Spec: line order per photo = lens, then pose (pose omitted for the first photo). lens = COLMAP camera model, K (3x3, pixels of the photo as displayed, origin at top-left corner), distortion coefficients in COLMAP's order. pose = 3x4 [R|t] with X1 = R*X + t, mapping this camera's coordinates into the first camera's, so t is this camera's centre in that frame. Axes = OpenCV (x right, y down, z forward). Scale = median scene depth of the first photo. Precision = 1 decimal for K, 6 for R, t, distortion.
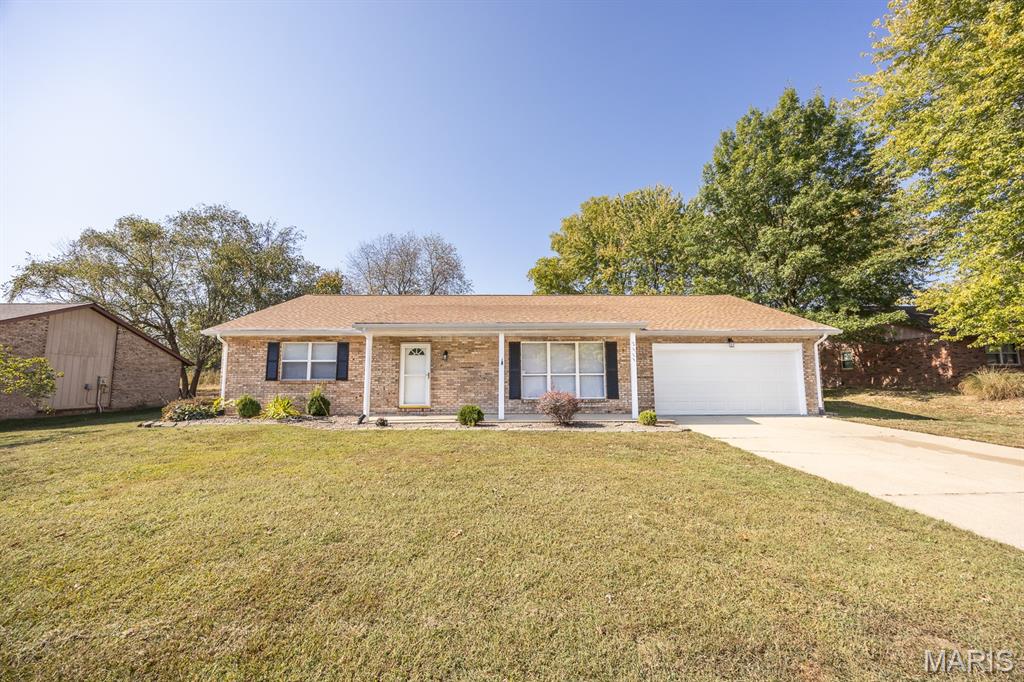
lens RADIAL K [[402.3, 0, 512.8], [0, 402.3, 339.4], [0, 0, 1]] dist [-0.003044, -0.000147]
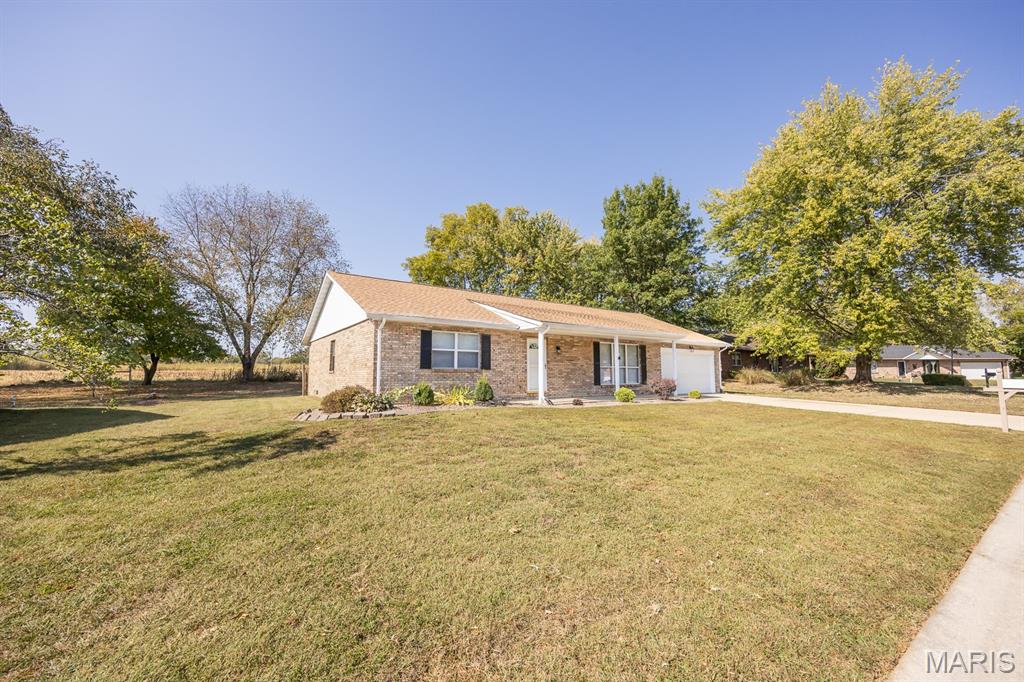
lens RADIAL K [[402.3, 0, 507.8], [0, 402.3, 339.4], [0, 0, 1]] dist [-0.003044, -0.000147]
pose [[0.838256, 0.053712, 0.542625, -0.963577], [-0.064010, 0.997949, 0.000100, 0.016872], [-0.541507, -0.034817, 0.839975, 0.051619]]
